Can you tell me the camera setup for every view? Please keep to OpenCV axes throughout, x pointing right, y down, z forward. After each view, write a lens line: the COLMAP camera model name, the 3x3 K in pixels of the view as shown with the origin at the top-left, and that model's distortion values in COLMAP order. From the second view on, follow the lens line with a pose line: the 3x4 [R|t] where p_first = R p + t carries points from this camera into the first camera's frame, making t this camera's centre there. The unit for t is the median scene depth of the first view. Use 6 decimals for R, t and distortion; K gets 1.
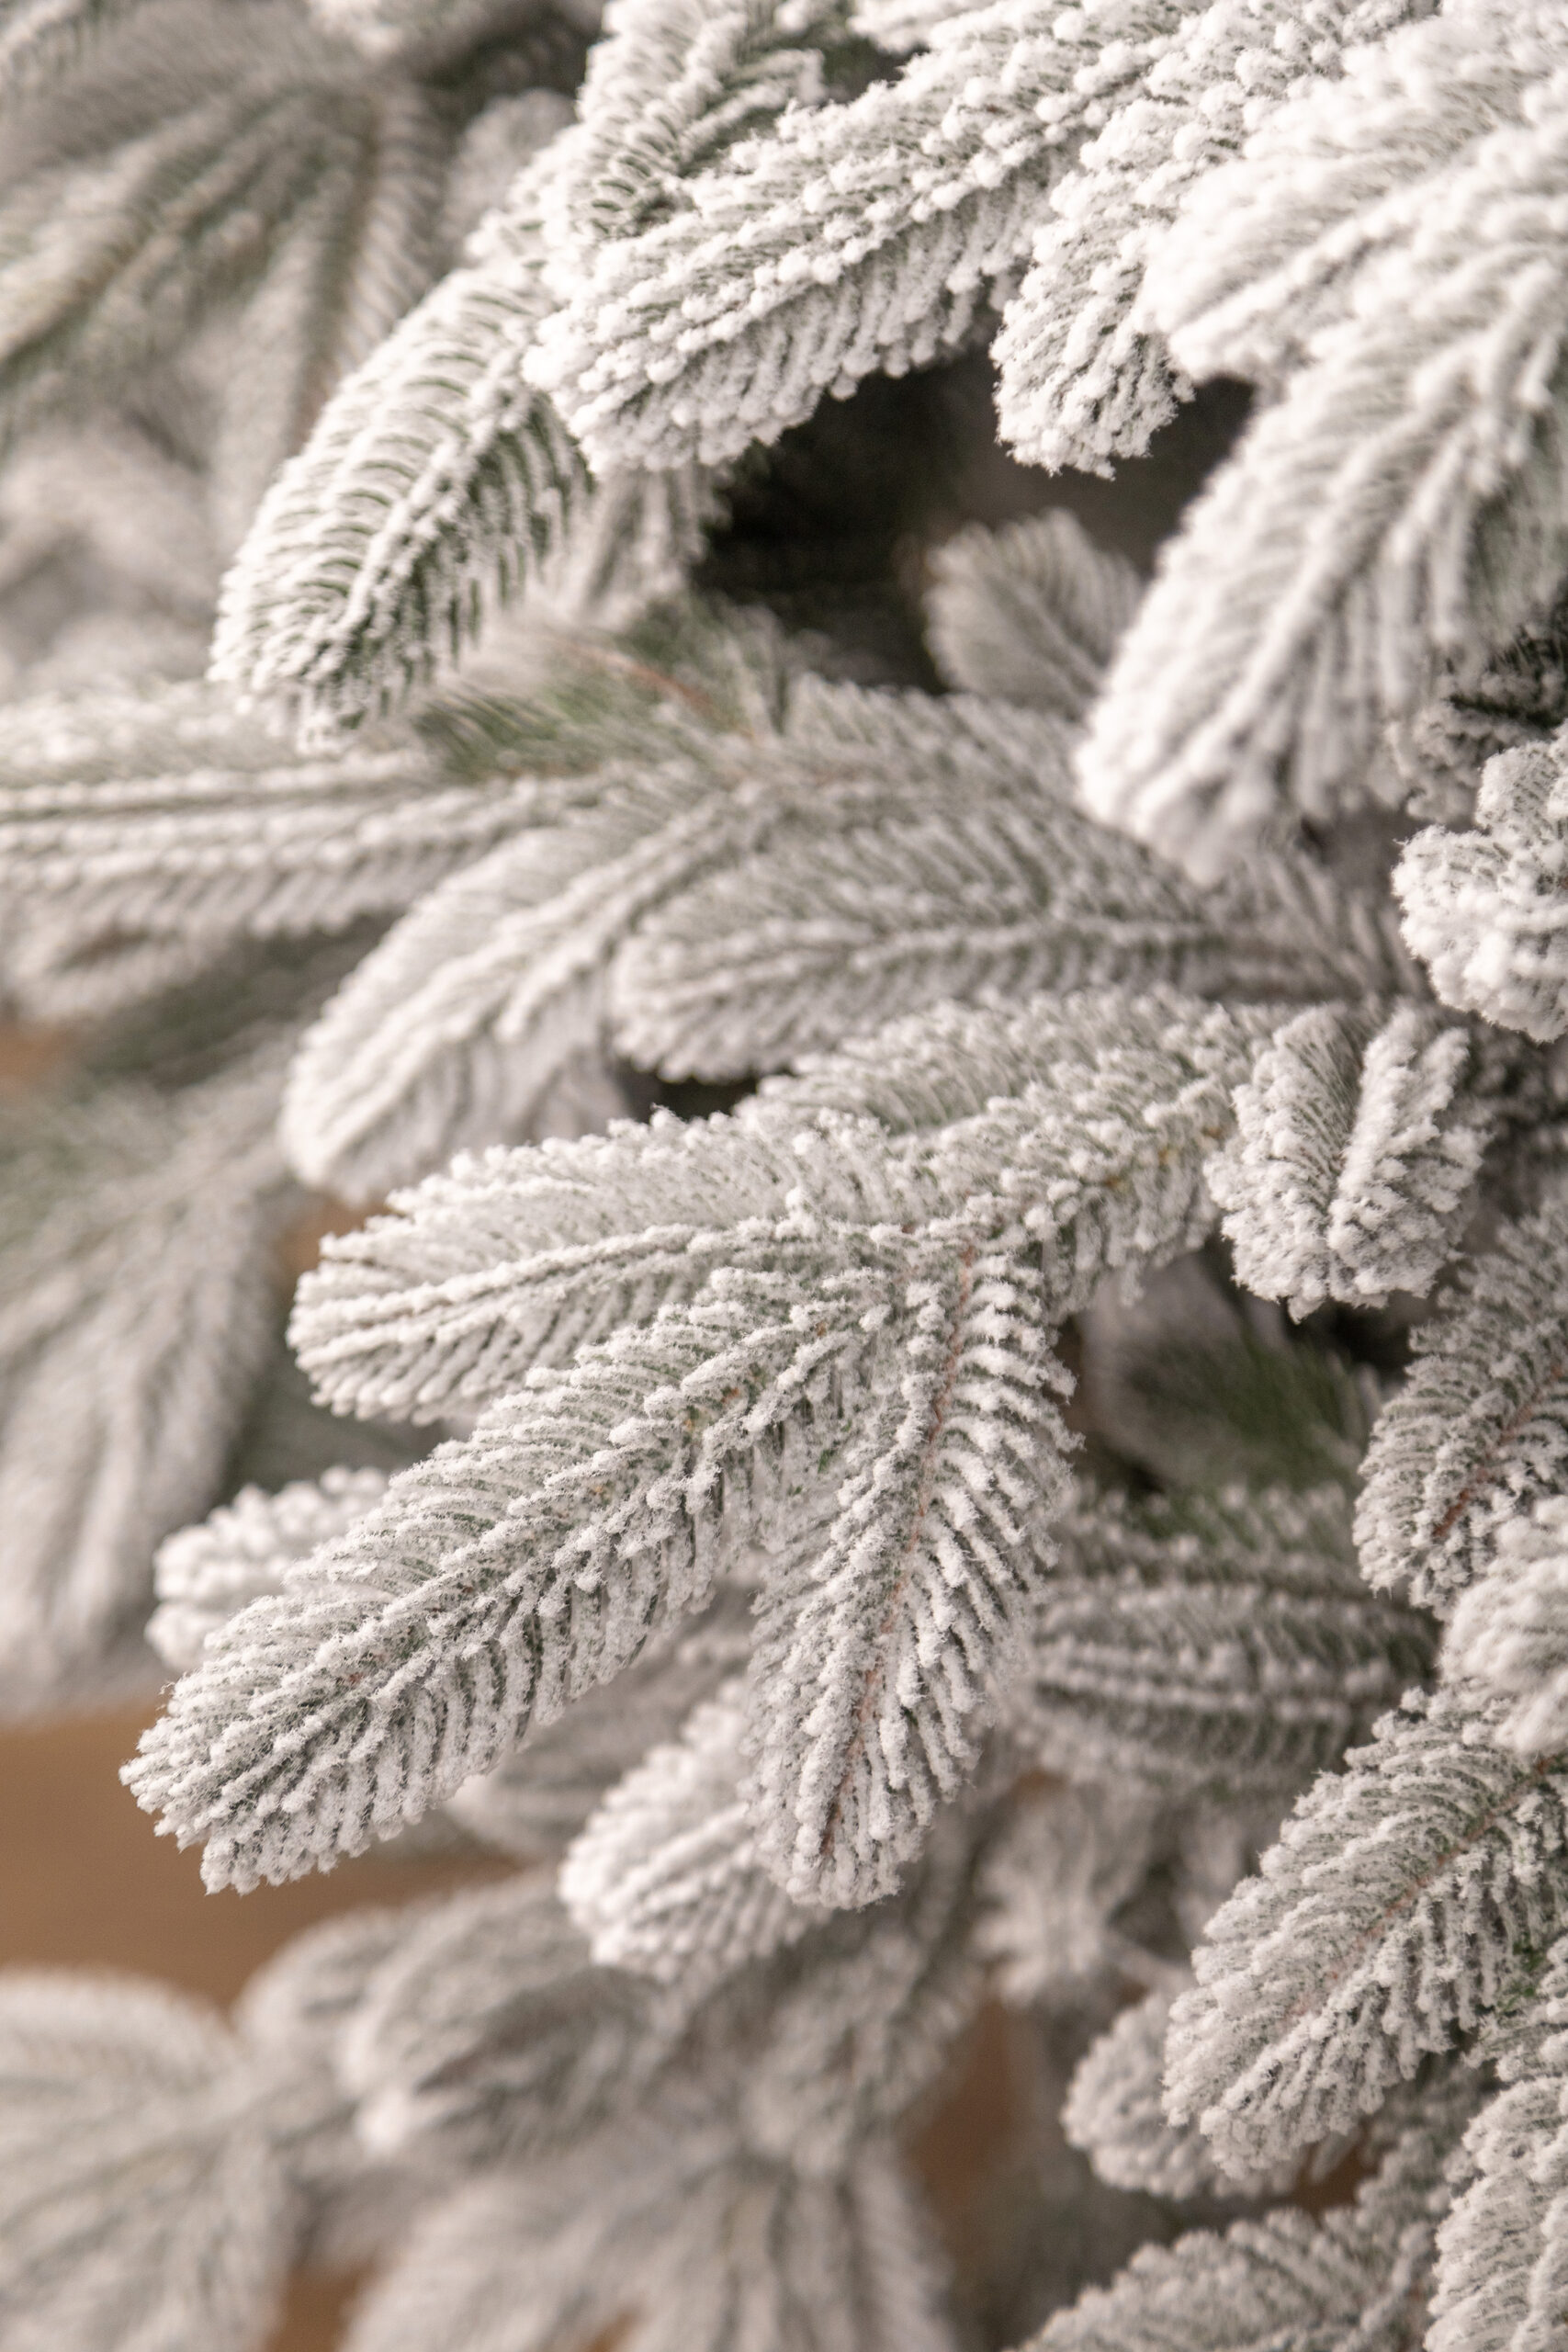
lens RADIAL K [[6748.5, 0, 796.1], [0, 6748.5, 1186.6], [0, 0, 1]] dist [0.025058, 0.000000]
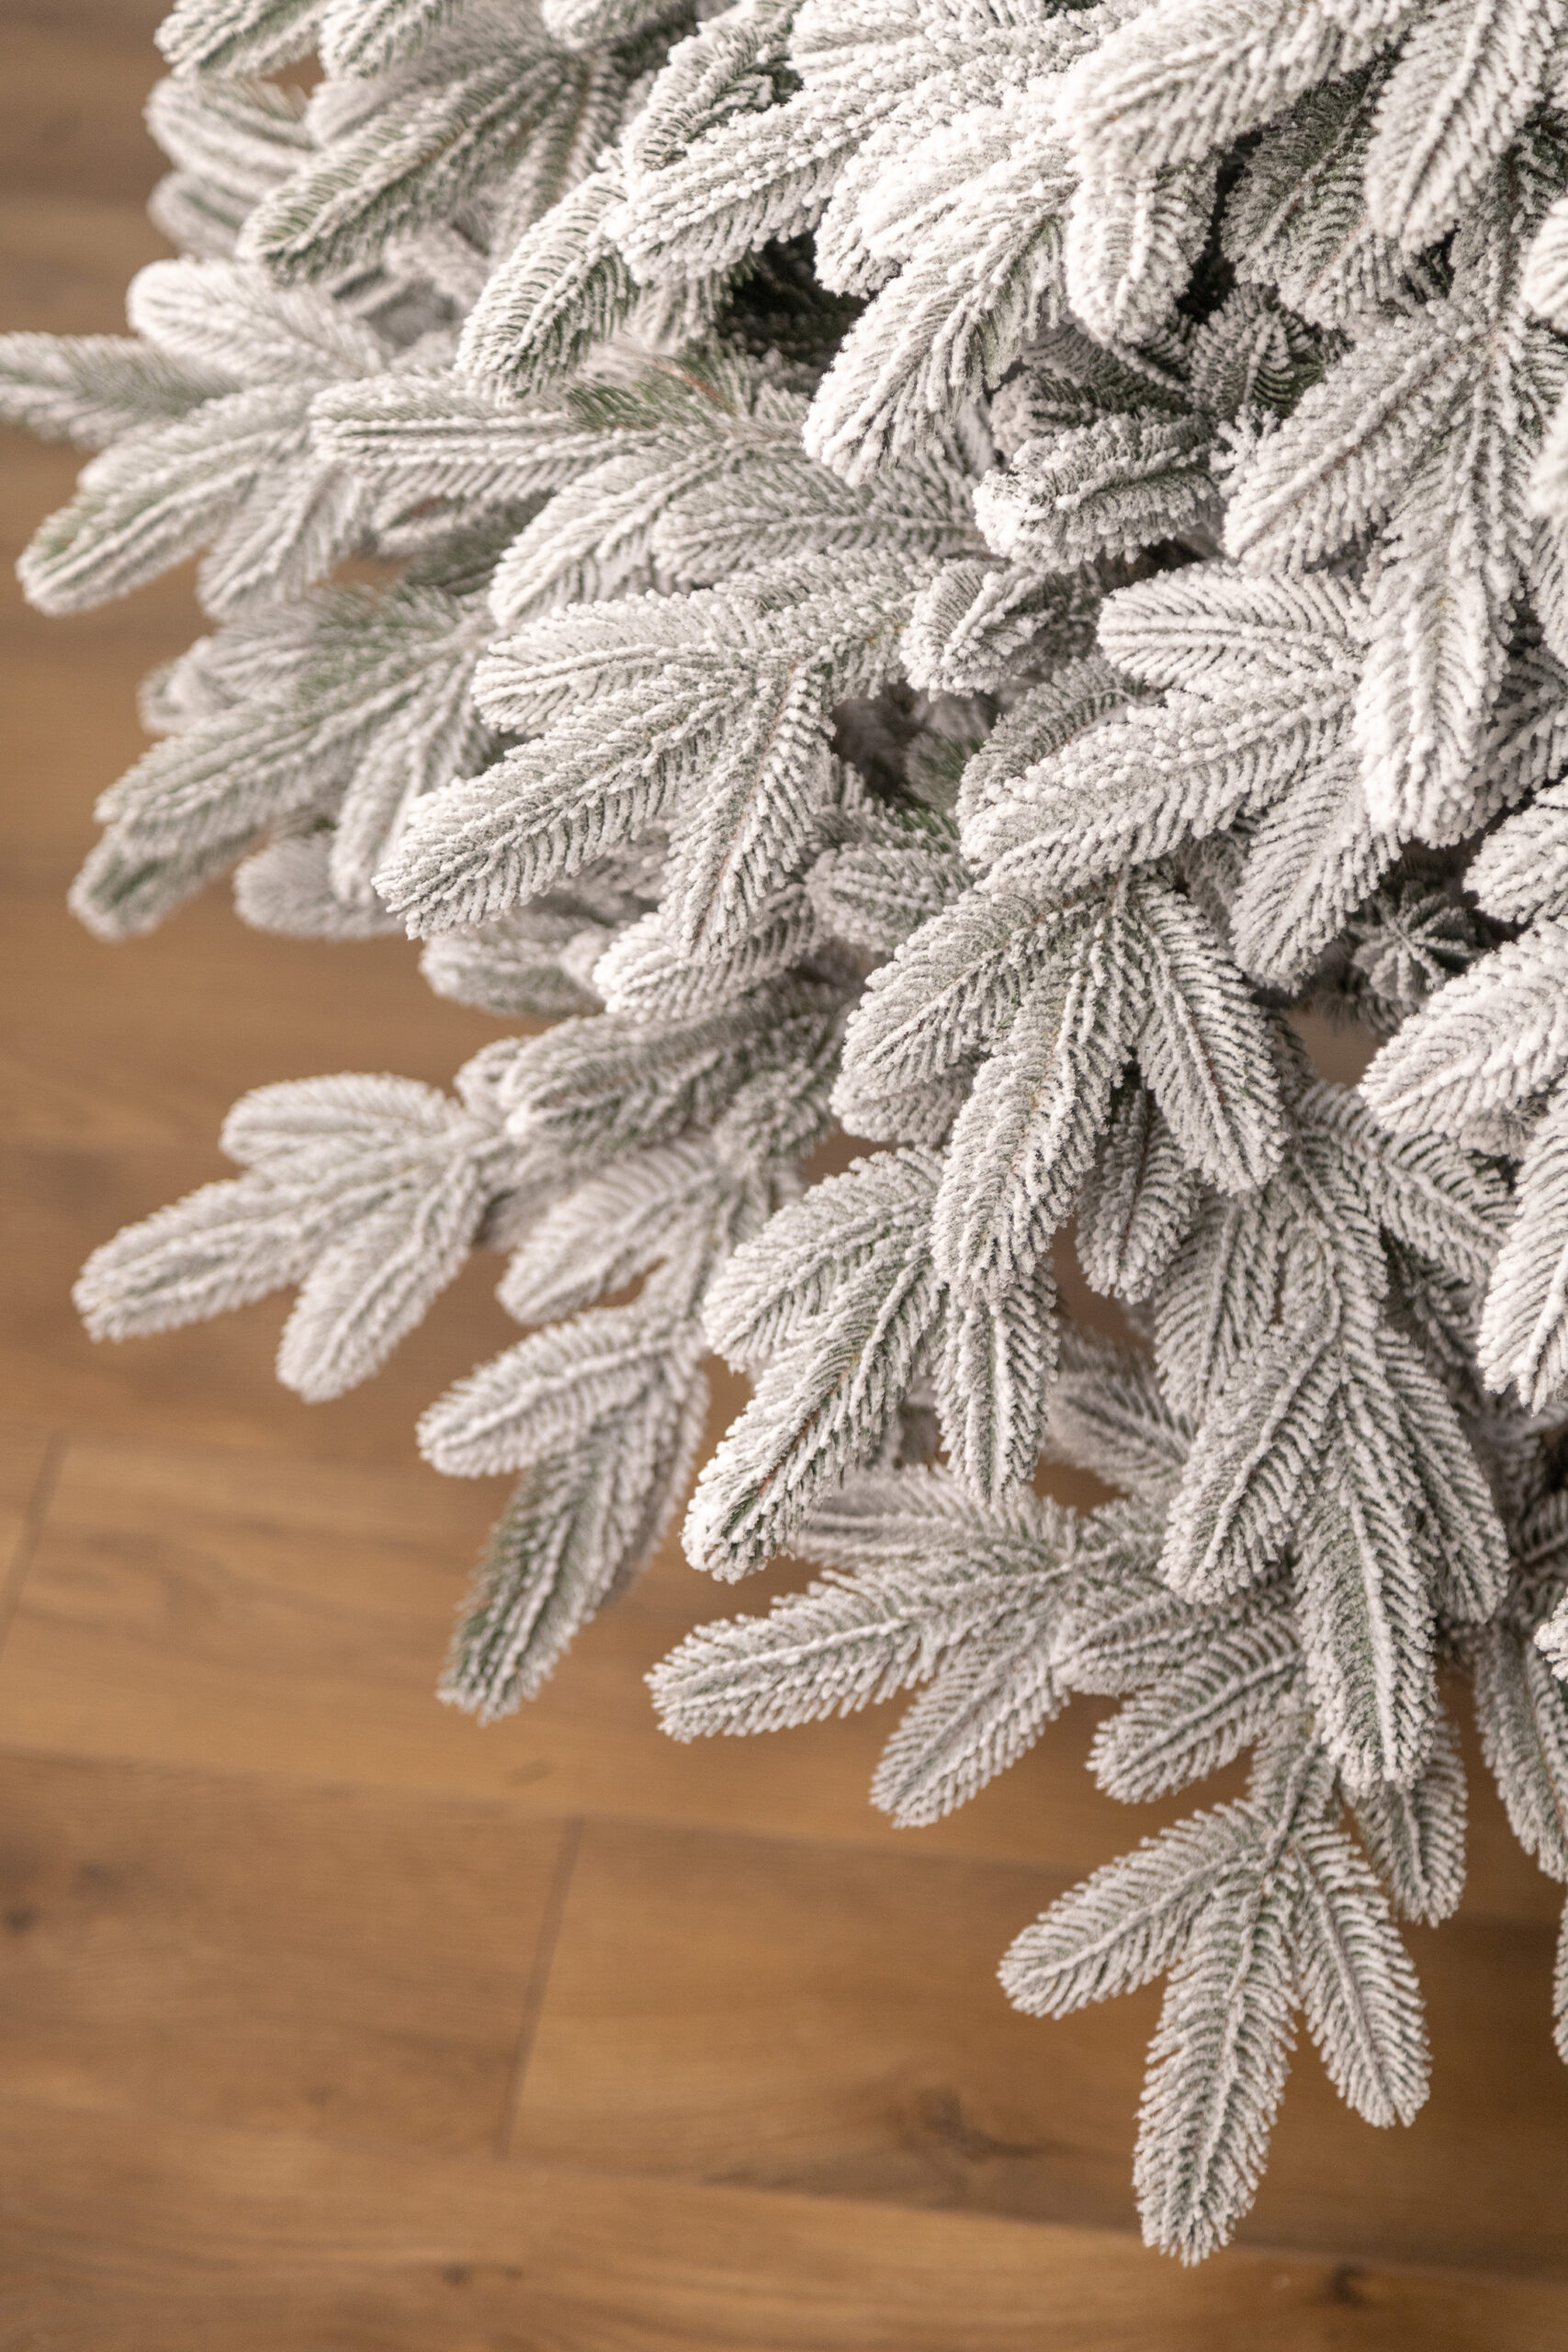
lens RADIAL K [[6748.5, 0, 771.1], [0, 6748.5, 1172.4], [0, 0, 1]] dist [0.025058, 0.000000]
pose [[0.994898, 0.065525, -0.076713, 0.184965], [-0.062154, 0.997027, 0.045536, 0.069529], [0.079469, -0.040536, 0.996013, -1.059699]]
